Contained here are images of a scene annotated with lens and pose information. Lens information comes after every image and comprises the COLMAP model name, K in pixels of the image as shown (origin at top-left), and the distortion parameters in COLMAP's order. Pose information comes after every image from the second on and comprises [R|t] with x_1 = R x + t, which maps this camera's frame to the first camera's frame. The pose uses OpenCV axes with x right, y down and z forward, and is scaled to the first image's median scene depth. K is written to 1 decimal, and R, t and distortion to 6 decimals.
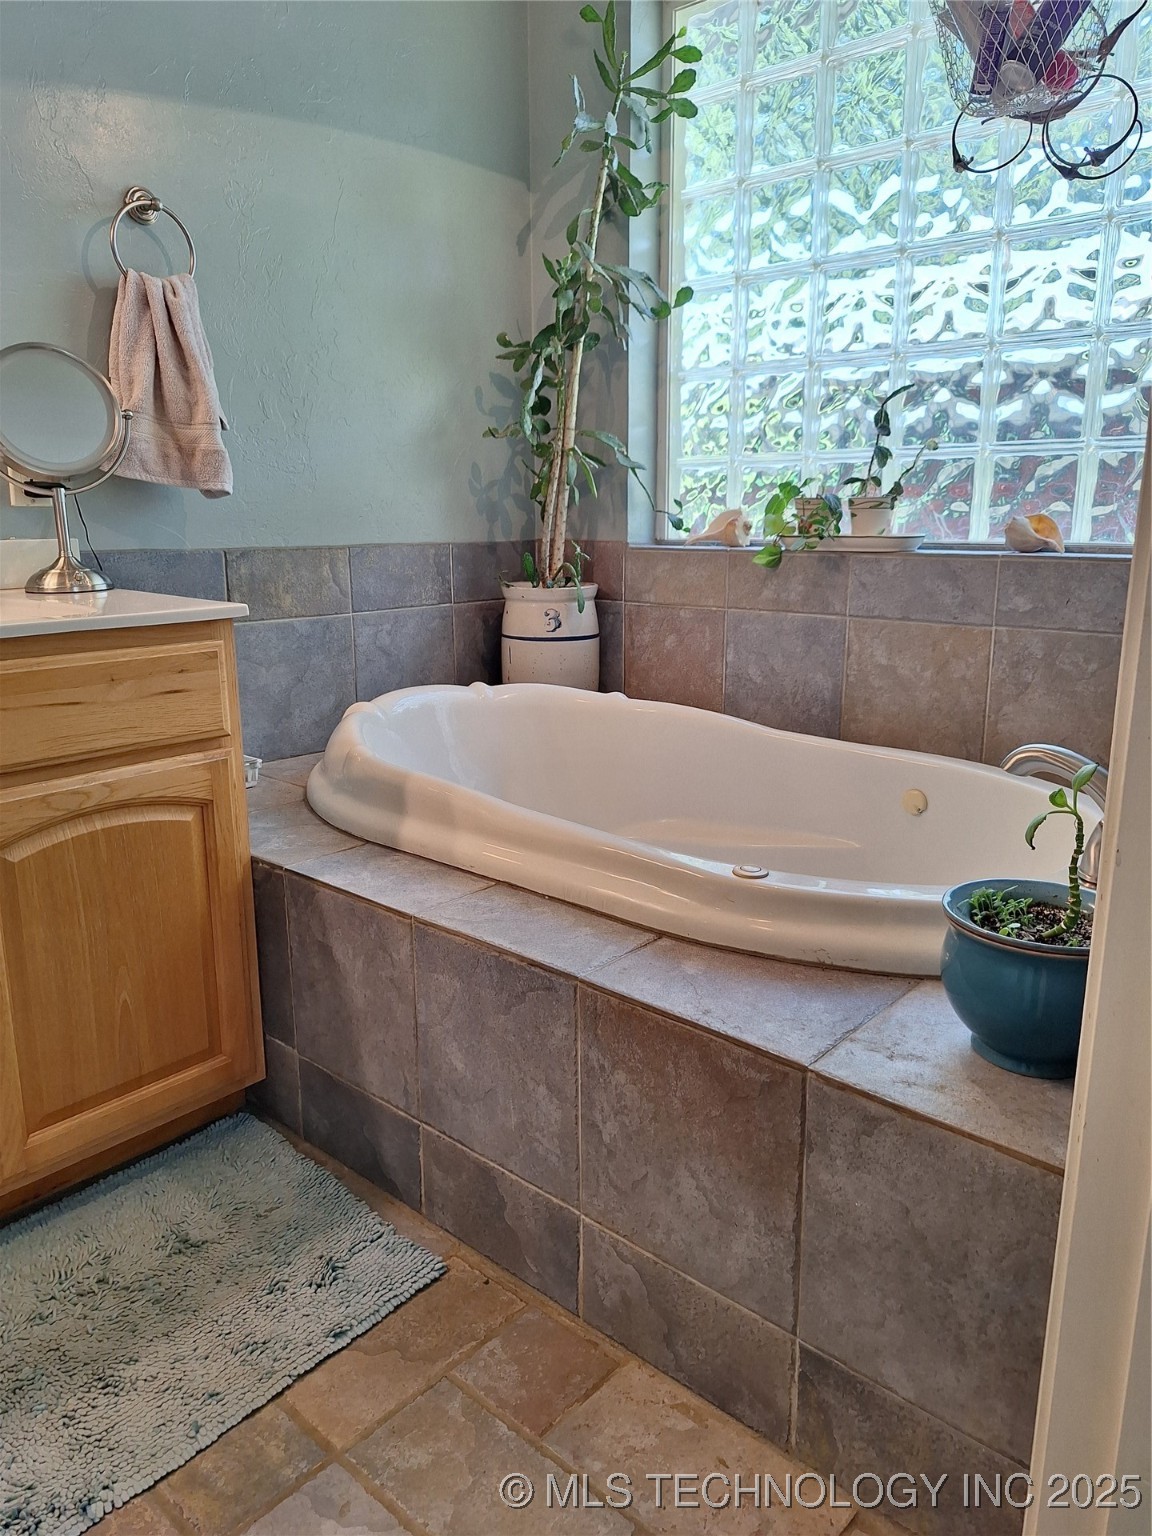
lens RADIAL K [[1074.7, 0, 575.6], [0, 1074.7, 756.1], [0, 0, 1]] dist [0.054455, -0.037990]
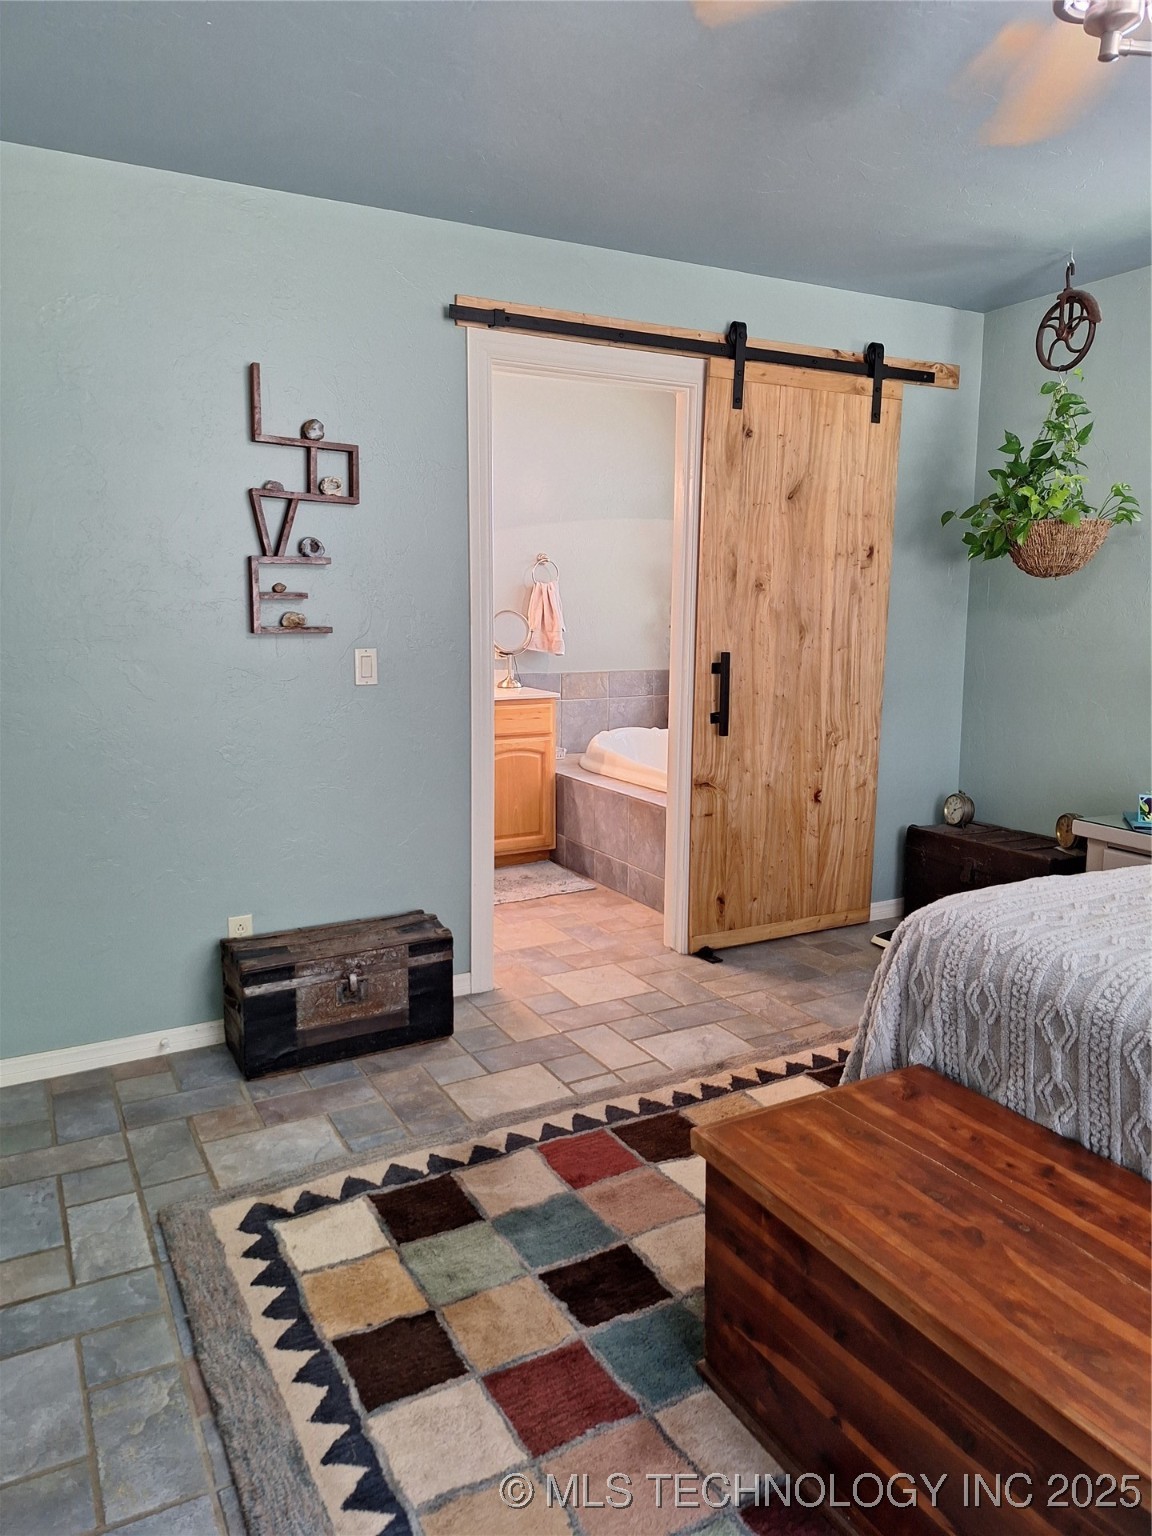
lens RADIAL K [[1074.7, 0, 579.1], [0, 1074.7, 767.4], [0, 0, 1]] dist [0.054455, -0.037990]
pose [[0.943468, 0.060640, -0.325869, 0.790747], [-0.083261, 0.994958, -0.055912, 0.247201], [0.320835, 0.079883, 0.943760, -1.954682]]
